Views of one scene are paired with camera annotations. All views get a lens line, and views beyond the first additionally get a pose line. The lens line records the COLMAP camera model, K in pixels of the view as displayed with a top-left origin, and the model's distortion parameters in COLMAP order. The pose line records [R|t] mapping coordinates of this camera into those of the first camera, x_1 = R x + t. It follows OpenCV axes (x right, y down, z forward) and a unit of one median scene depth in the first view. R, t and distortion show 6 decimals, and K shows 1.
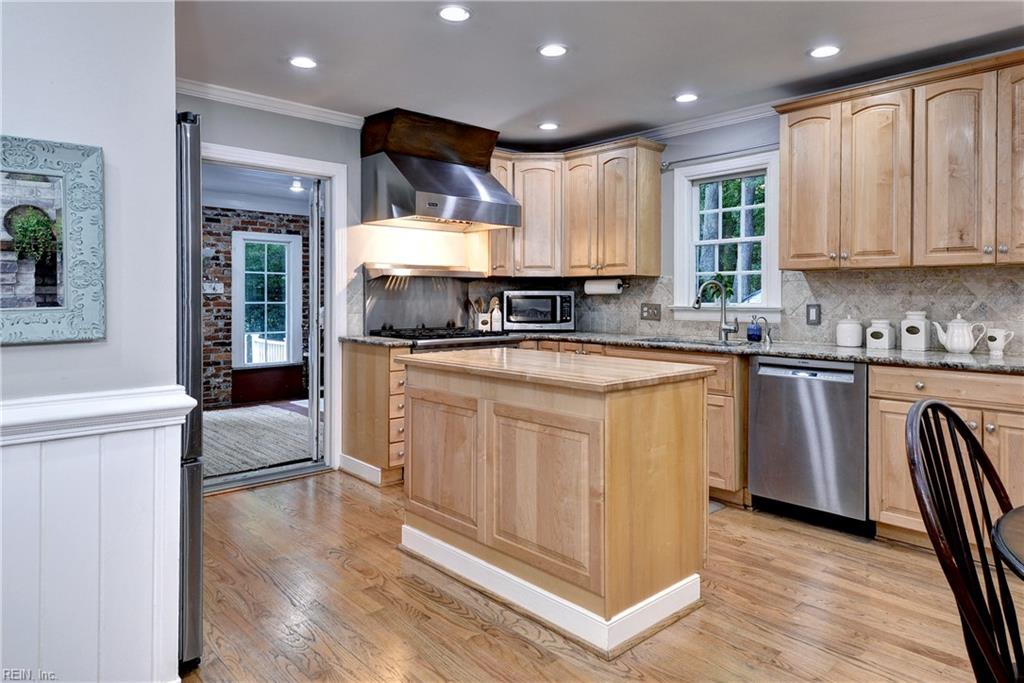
lens RADIAL K [[640.8, 0, 498.6], [0, 640.8, 317.4], [0, 0, 1]] dist [-0.005631, 0.000615]
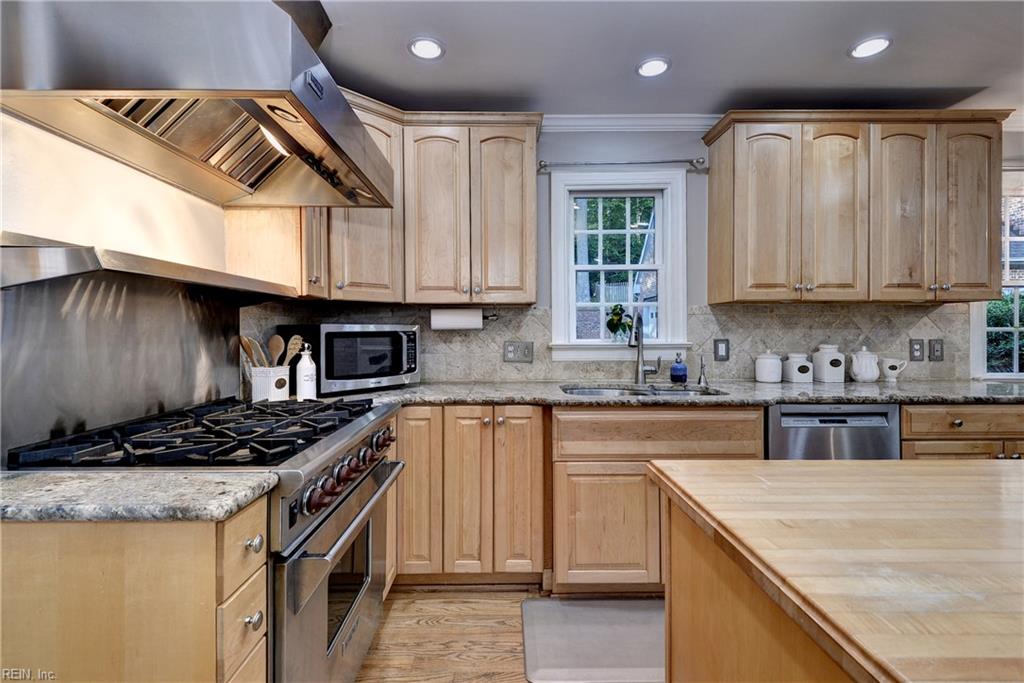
lens RADIAL K [[469.9, 0, 504.0], [0, 469.9, 338.3], [0, 0, 1]] dist [0.012410, -0.004586]
pose [[0.656778, -0.017974, 0.753870, -0.257783], [0.029604, 0.999560, -0.001960, -0.031168], [-0.753503, 0.023605, 0.657021, 0.816911]]
